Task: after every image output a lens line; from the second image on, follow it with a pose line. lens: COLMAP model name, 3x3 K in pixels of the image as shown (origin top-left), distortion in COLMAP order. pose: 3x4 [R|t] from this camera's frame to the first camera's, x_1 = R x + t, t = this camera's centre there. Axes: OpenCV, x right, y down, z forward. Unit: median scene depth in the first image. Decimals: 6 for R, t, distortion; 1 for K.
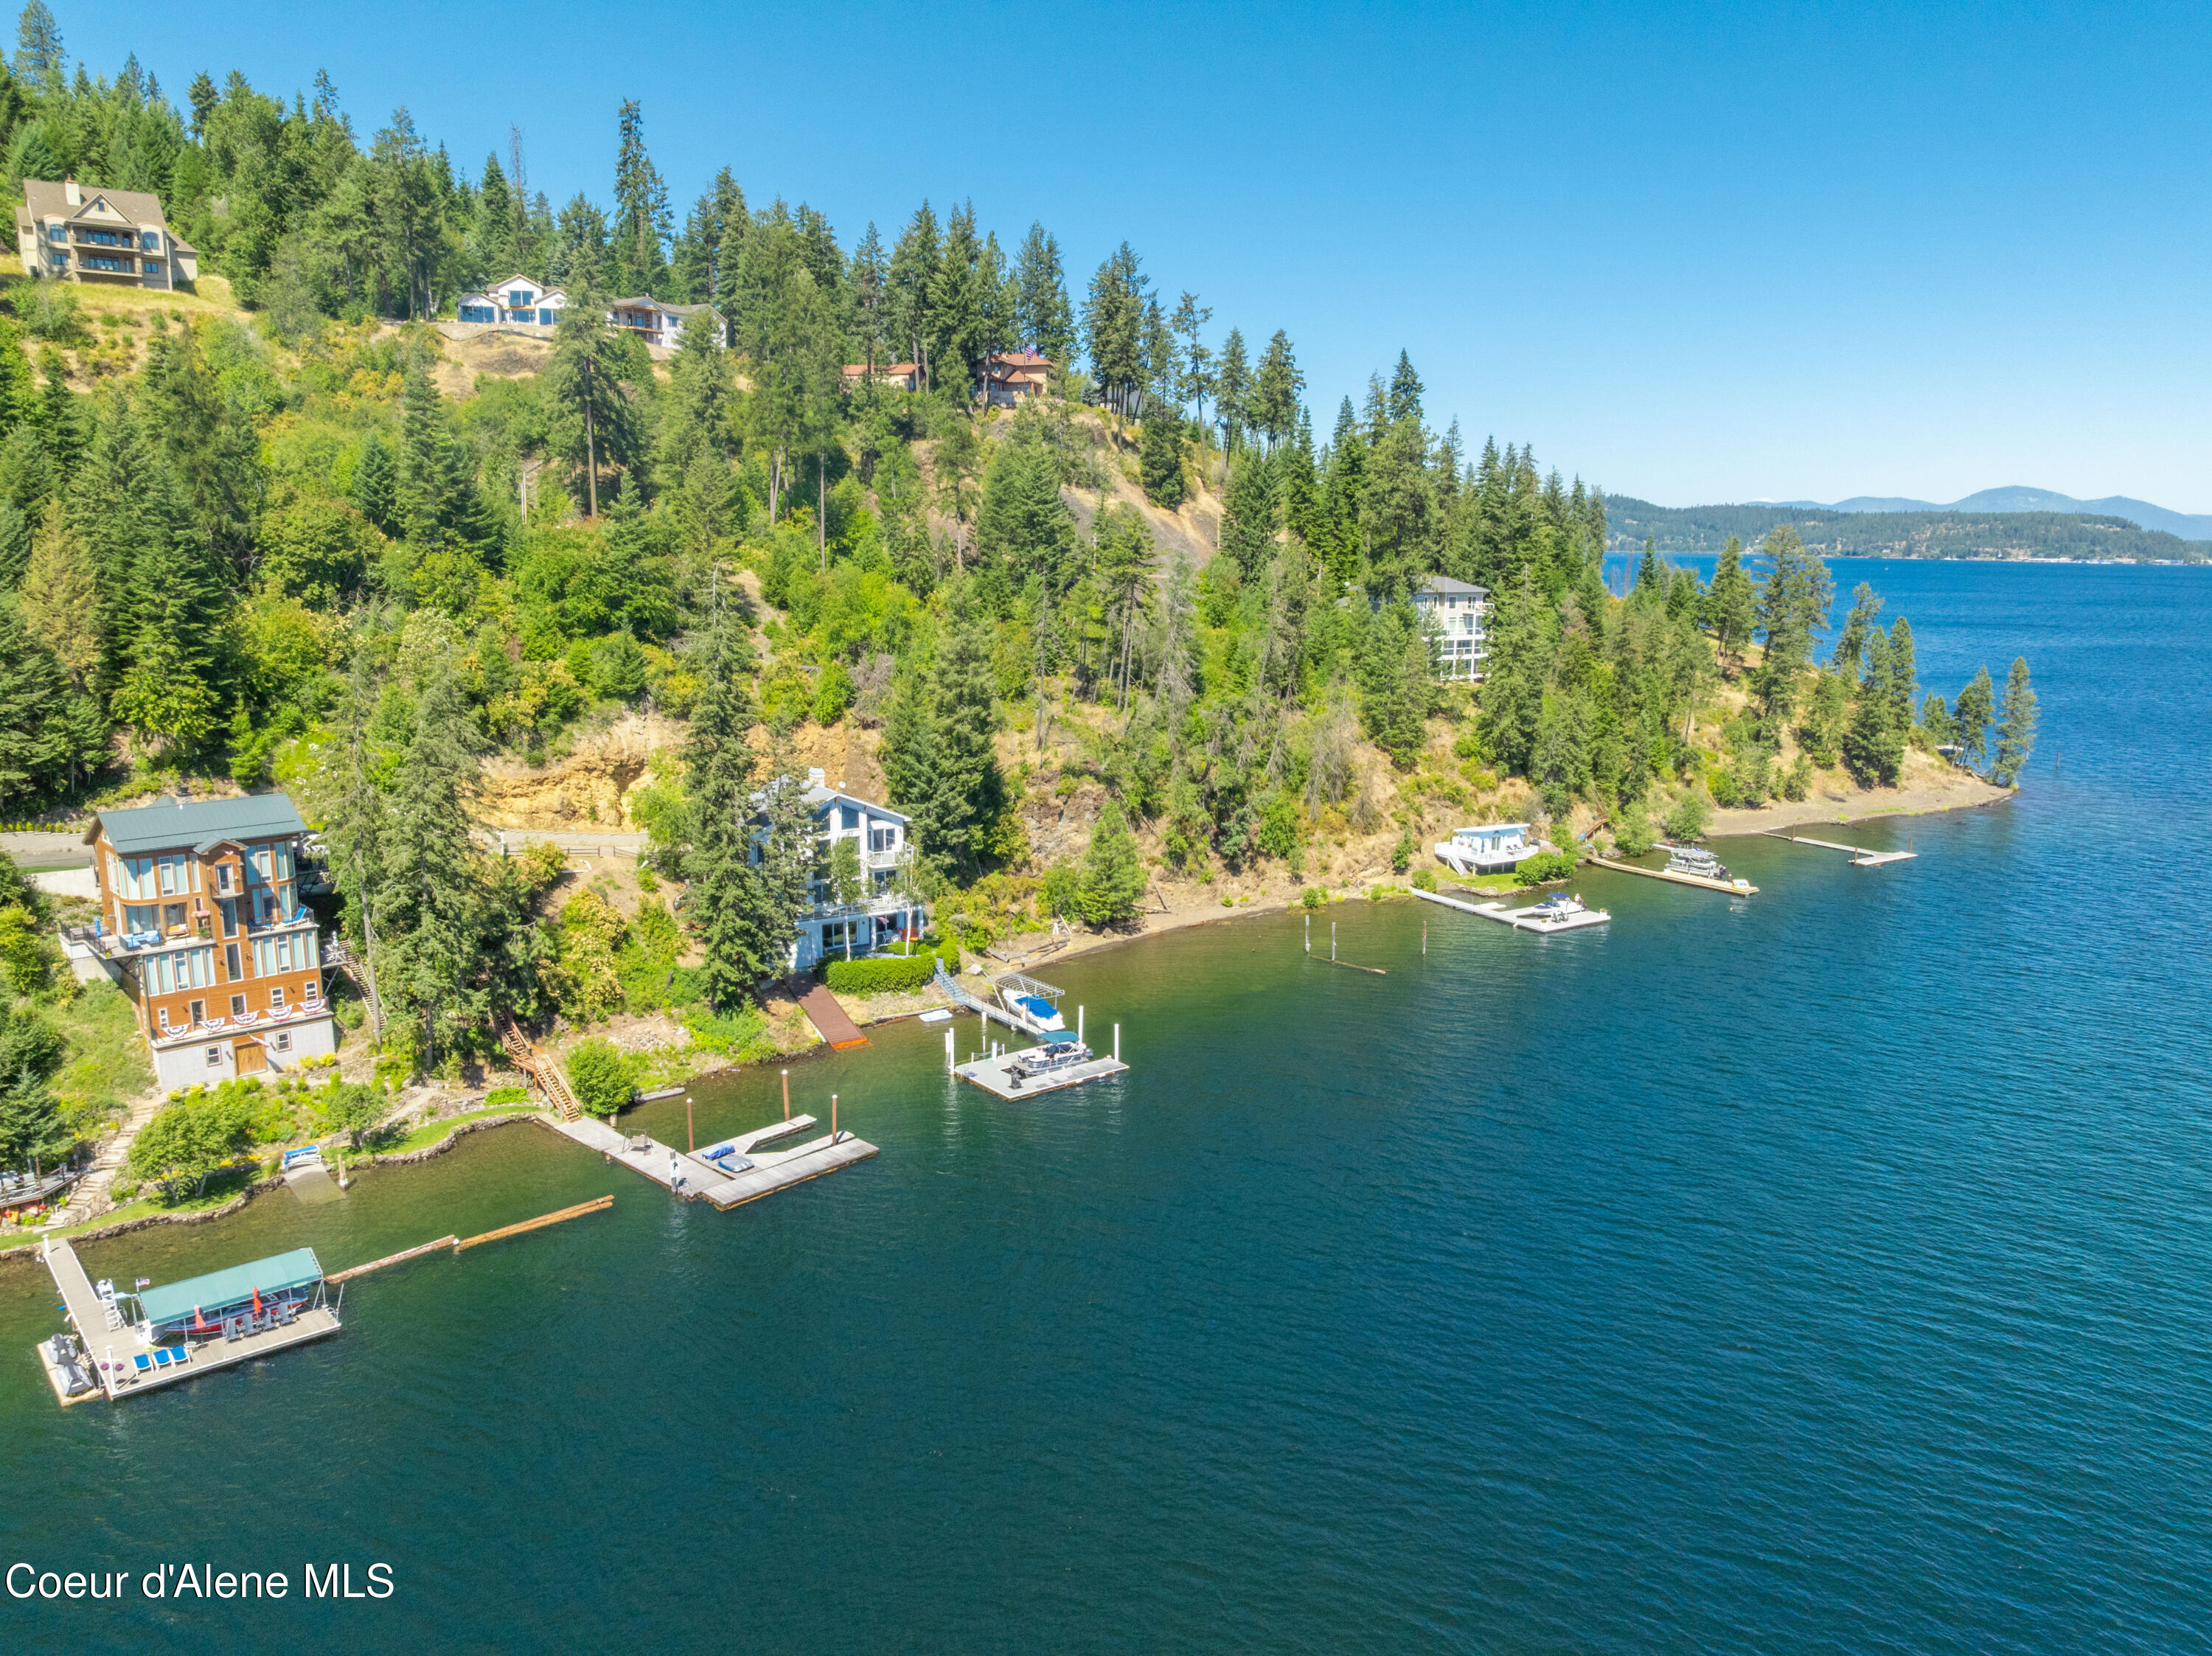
lens RADIAL K [[1557.0, 0, 1127.6], [0, 1557.0, 823.0], [0, 0, 1]] dist [-0.041391, 0.004970]
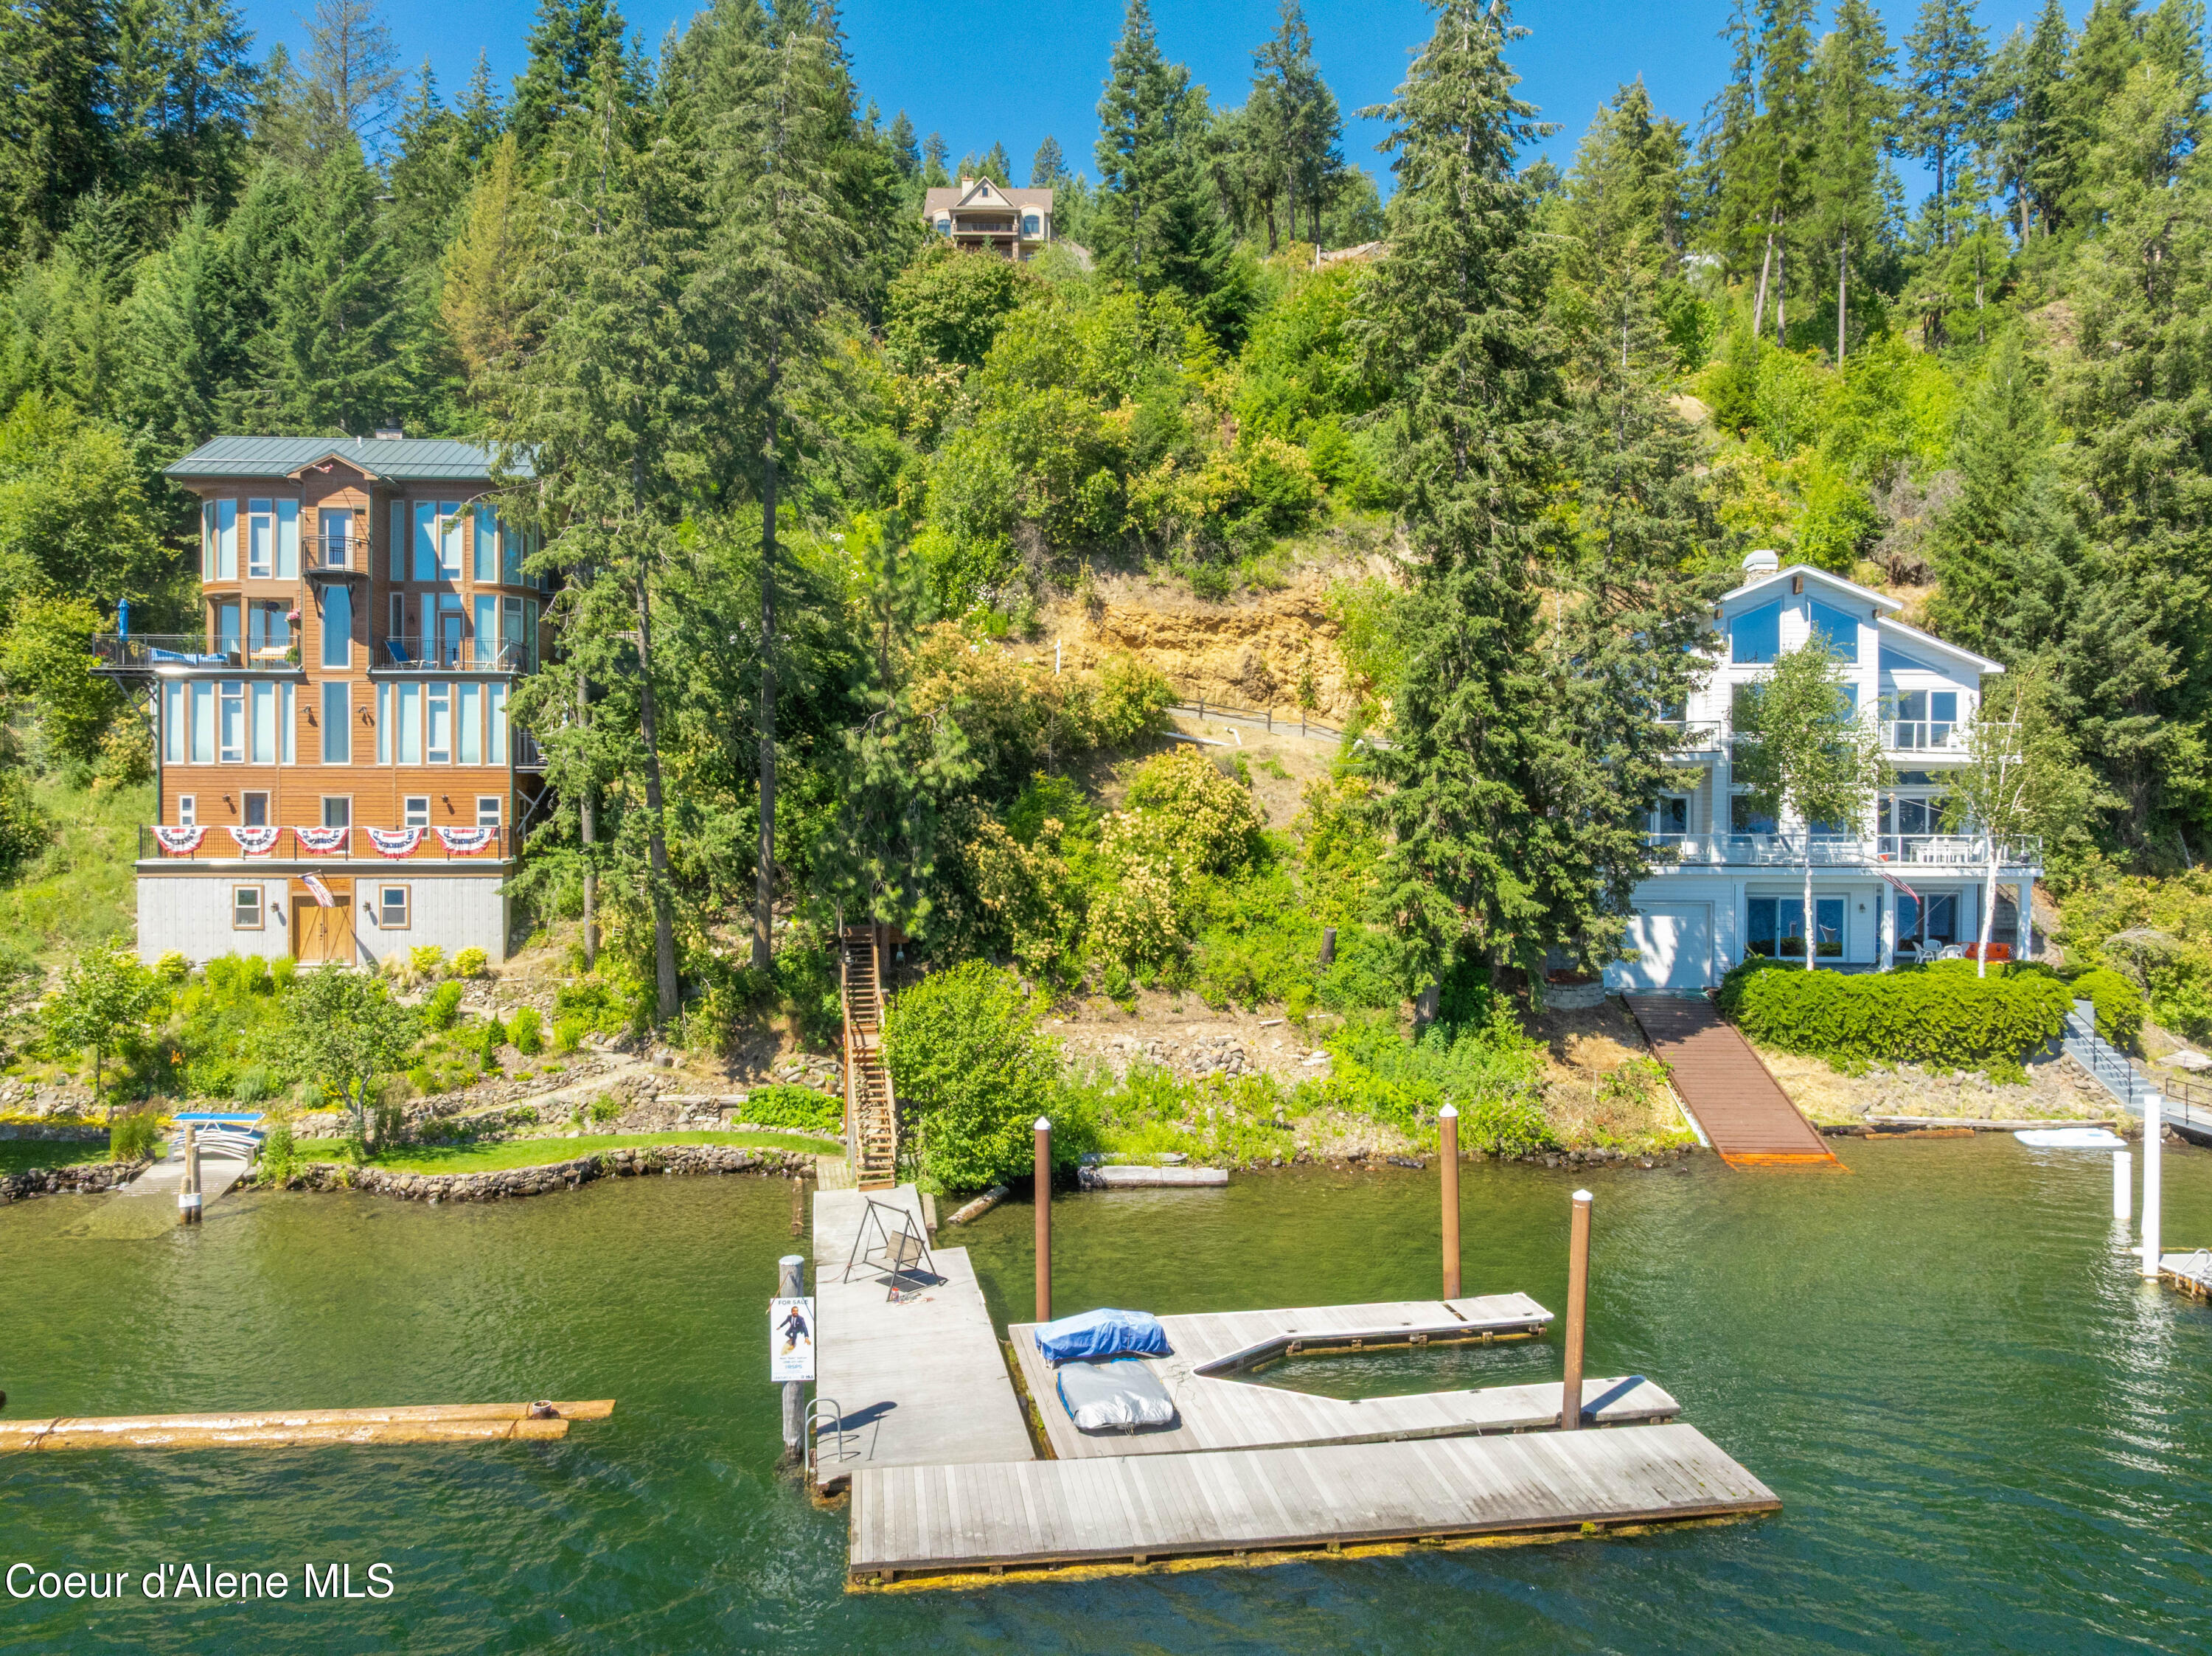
lens RADIAL K [[1557.0, 0, 1111.0], [0, 1557.0, 835.0], [0, 0, 1]] dist [-0.041391, 0.004970]
pose [[0.786072, -0.001661, -0.618132, -0.078263], [-0.105735, 0.984897, -0.137108, 0.121836], [0.609024, 0.173135, 0.774024, 0.583599]]
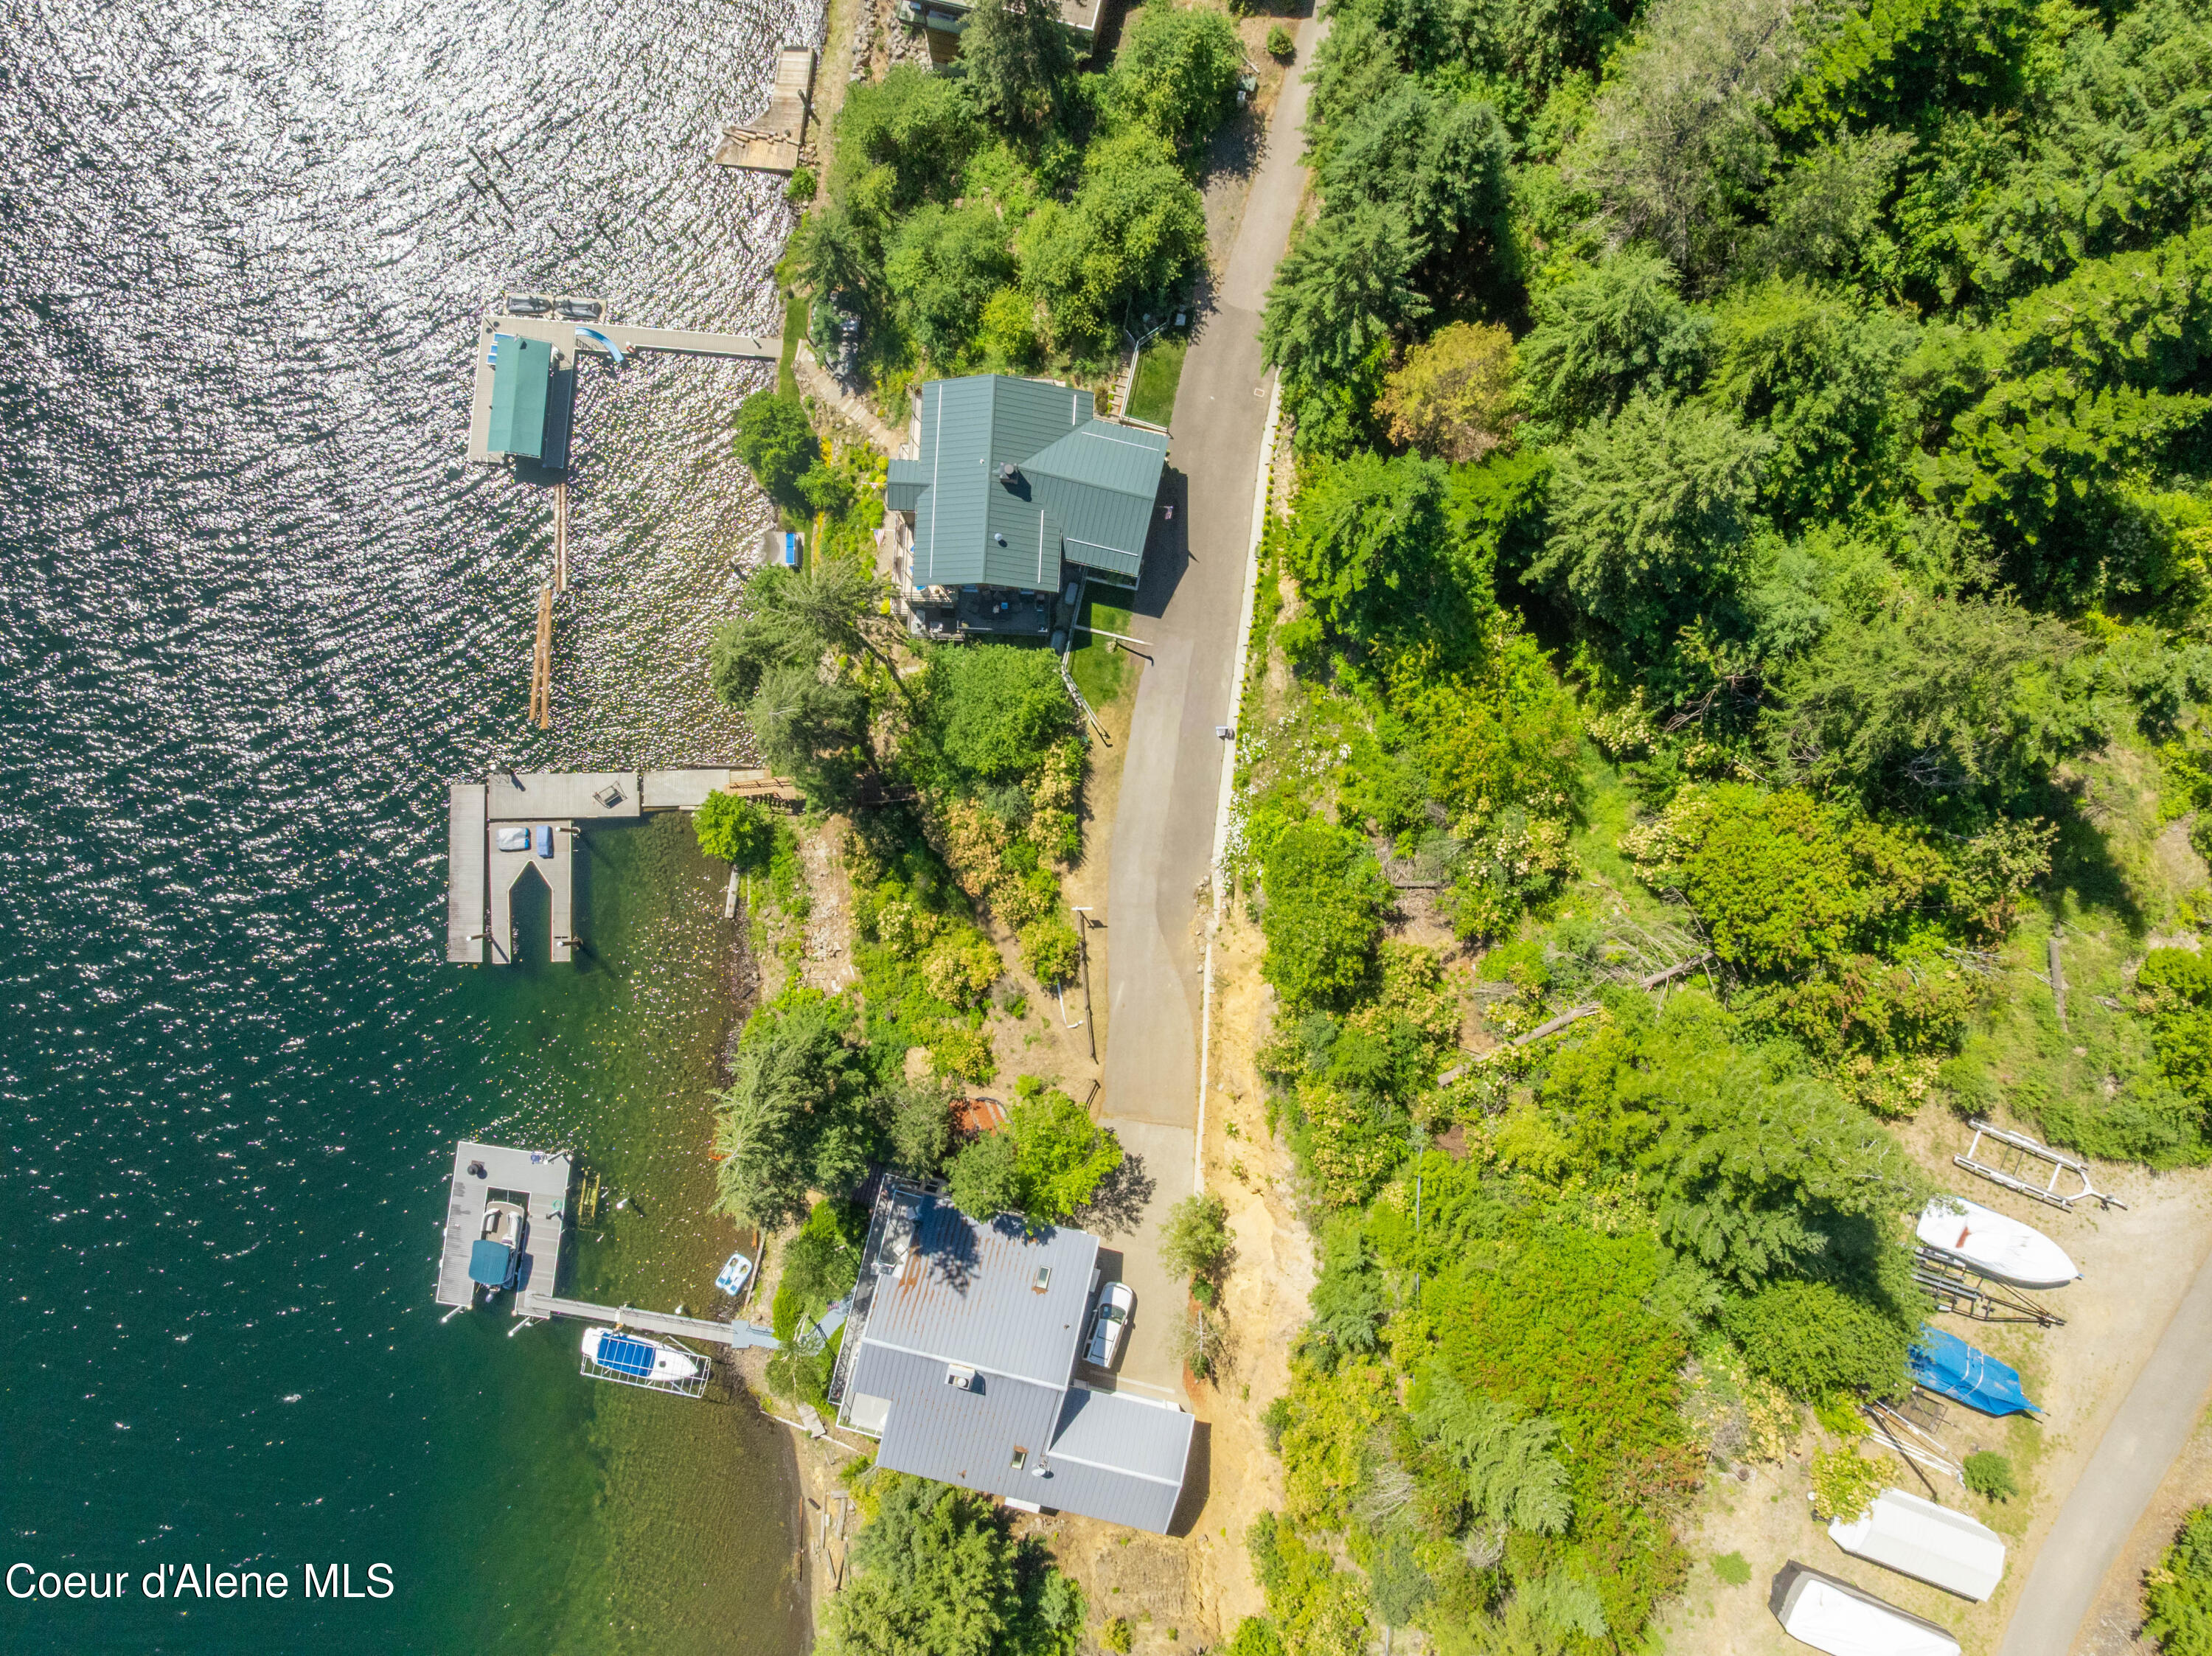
lens RADIAL K [[1557.0, 0, 1108.4], [0, 1557.0, 840.3], [0, 0, 1]] dist [-0.041391, 0.004970]
pose [[-0.741748, 0.669703, -0.036164, -0.376119], [-0.144300, -0.106700, 0.983765, -0.645612], [0.654971, 0.734924, 0.175783, 0.786329]]
